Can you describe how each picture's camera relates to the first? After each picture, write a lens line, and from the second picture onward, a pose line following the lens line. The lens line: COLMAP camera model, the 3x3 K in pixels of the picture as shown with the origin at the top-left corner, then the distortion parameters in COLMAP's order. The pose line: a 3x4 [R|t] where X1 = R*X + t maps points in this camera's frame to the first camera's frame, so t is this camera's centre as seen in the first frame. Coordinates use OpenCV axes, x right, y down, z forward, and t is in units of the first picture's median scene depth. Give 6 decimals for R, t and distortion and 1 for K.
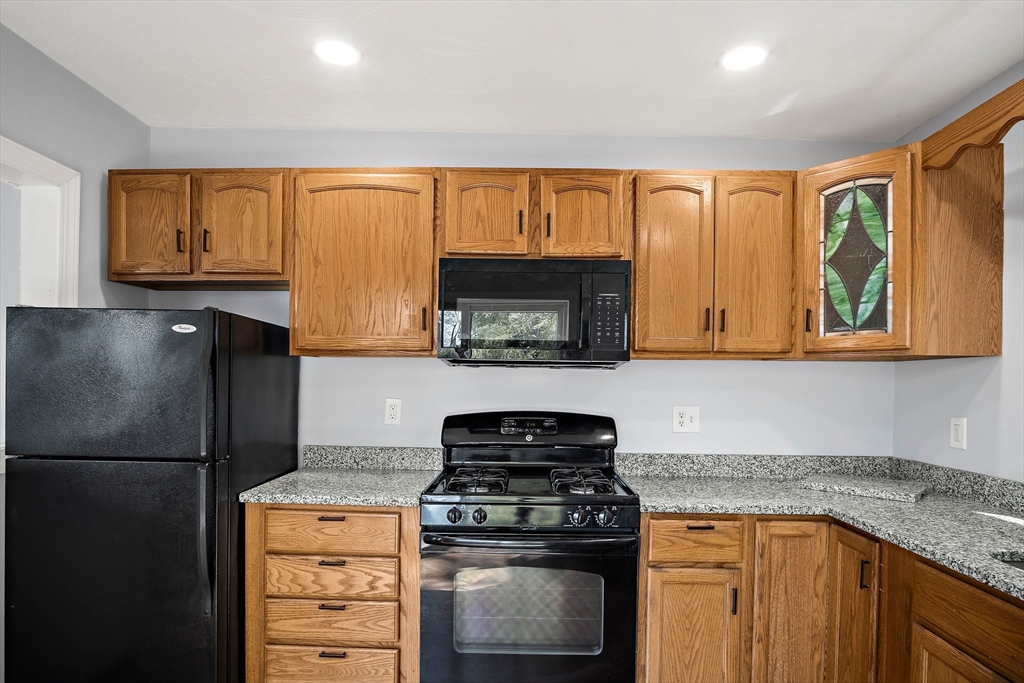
lens RADIAL K [[563.6, 0, 515.8], [0, 563.6, 391.2], [0, 0, 1]] dist [-0.032112, 0.007588]
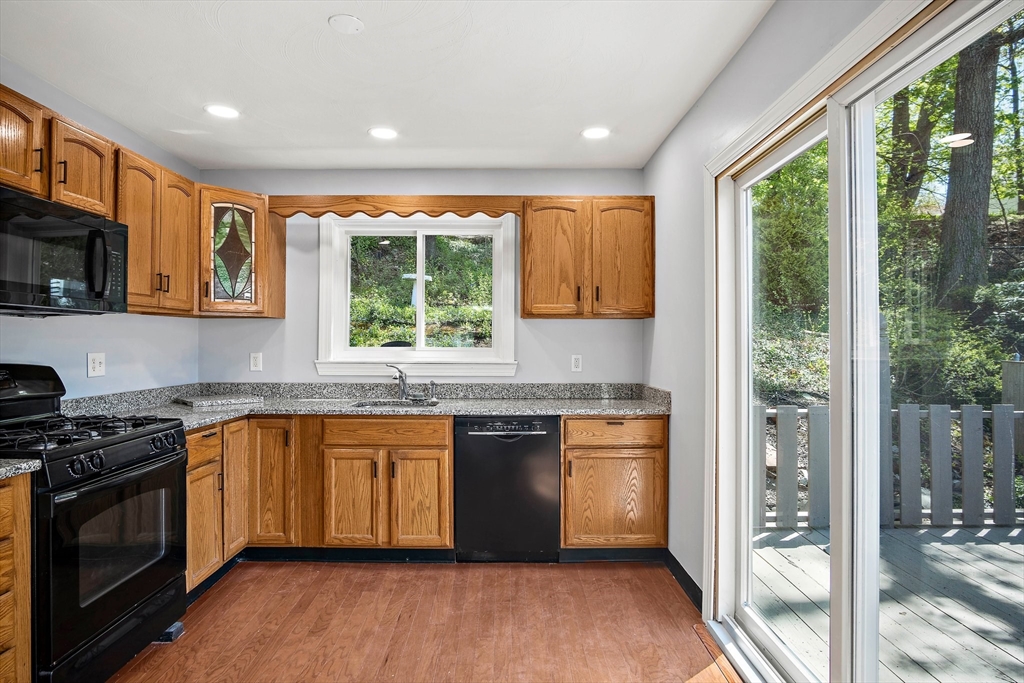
lens RADIAL K [[563.6, 0, 514.0], [0, 563.6, 338.4], [0, 0, 1]] dist [-0.032112, 0.007588]
pose [[-0.024966, -0.007268, 0.999662, -0.958704], [0.011012, 0.999911, 0.007545, -0.001259], [-0.999628, 0.011197, -0.024883, 0.238099]]
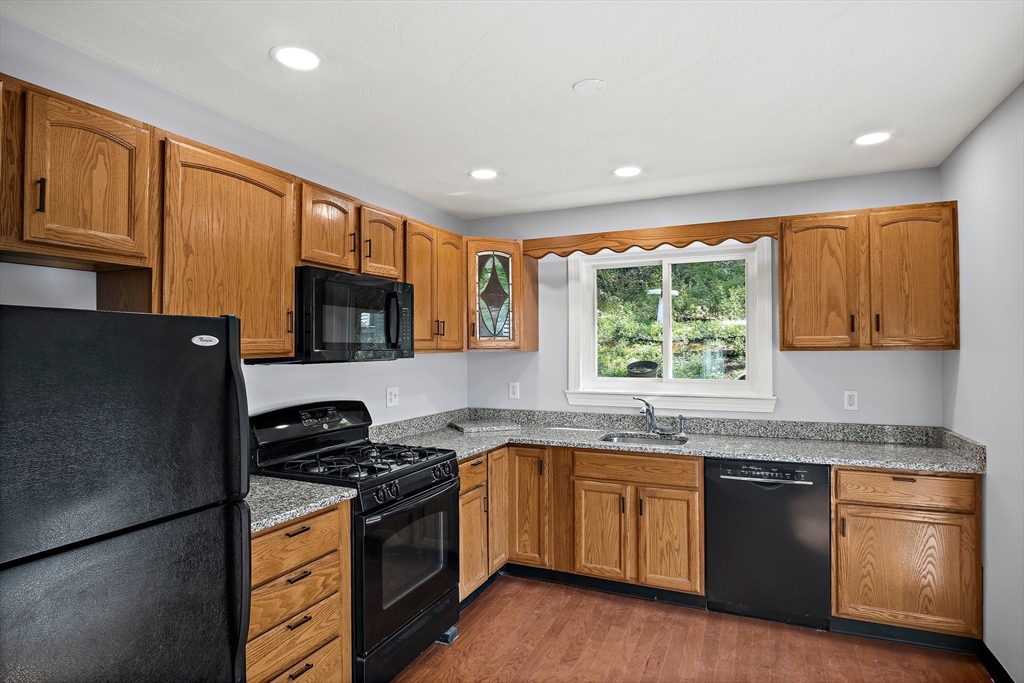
lens RADIAL K [[563.6, 0, 509.1], [0, 563.6, 341.5], [0, 0, 1]] dist [-0.032112, 0.007588]
pose [[0.401709, -0.005065, 0.915753, -0.962568], [0.023409, 0.999715, -0.004740, -0.081642], [-0.915468, 0.023341, 0.401713, 0.237733]]
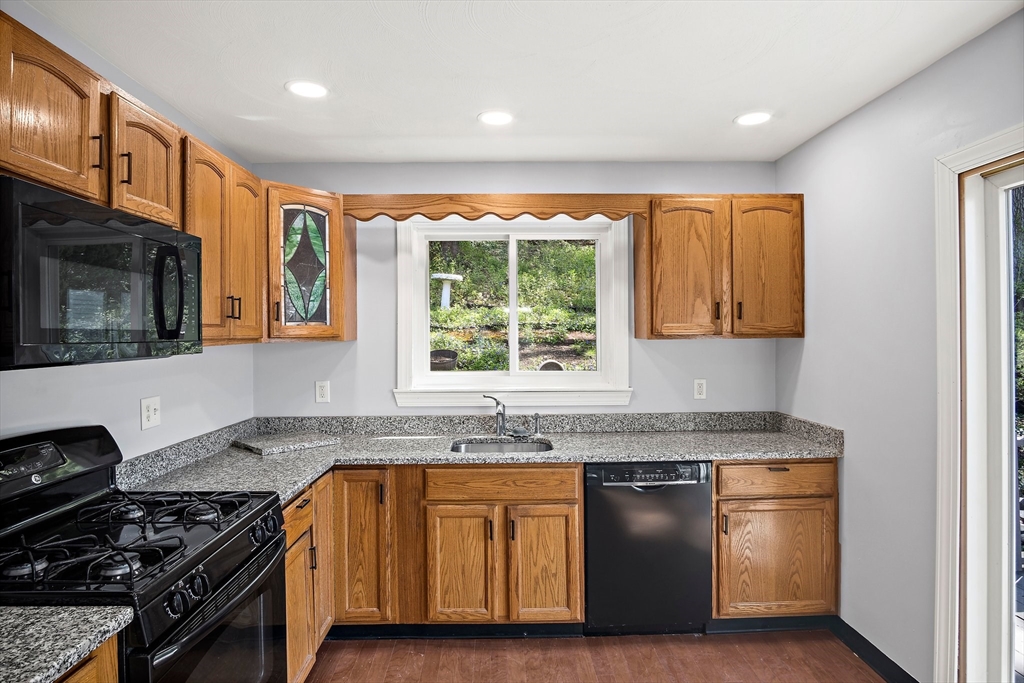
lens RADIAL K [[563.6, 0, 514.6], [0, 563.6, 335.6], [0, 0, 1]] dist [-0.032112, 0.007588]
pose [[-0.040040, -0.016996, 0.999054, -0.688137], [0.019821, 0.999645, 0.017800, -0.086918], [-0.999001, 0.020515, -0.039689, 0.548862]]
